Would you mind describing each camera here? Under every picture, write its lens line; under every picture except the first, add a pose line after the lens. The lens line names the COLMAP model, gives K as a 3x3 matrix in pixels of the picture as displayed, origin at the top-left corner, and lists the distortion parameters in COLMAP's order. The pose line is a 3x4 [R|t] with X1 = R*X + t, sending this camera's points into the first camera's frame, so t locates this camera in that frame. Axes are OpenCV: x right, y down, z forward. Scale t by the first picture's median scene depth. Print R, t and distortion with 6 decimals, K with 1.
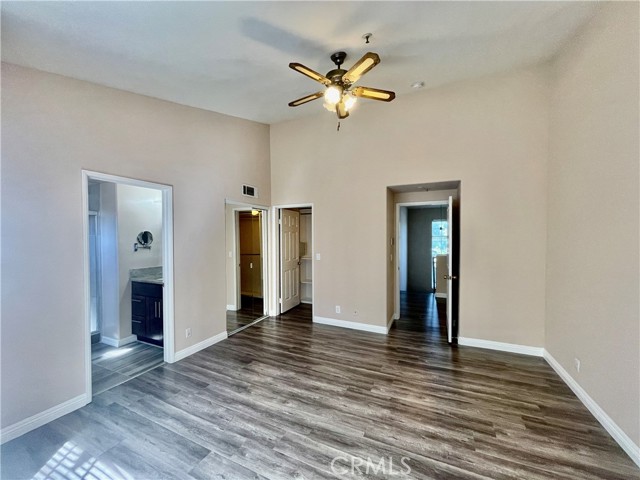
lens RADIAL K [[261.1, 0, 320.1], [0, 261.1, 242.2], [0, 0, 1]] dist [0.008594, 0.000837]
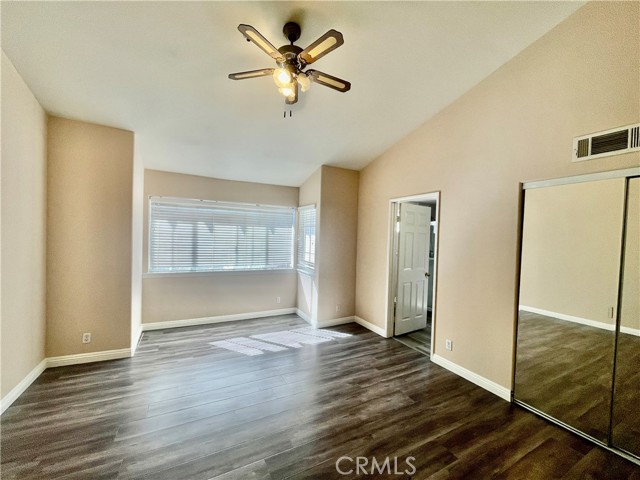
lens RADIAL K [[261.1, 0, 318.5], [0, 261.1, 243.4], [0, 0, 1]] dist [0.008594, 0.000837]
pose [[-0.613972, 0.004384, -0.789315, 0.580506], [-0.038833, 0.998606, 0.035753, -0.032724], [0.788372, 0.052603, -0.612946, 1.339312]]
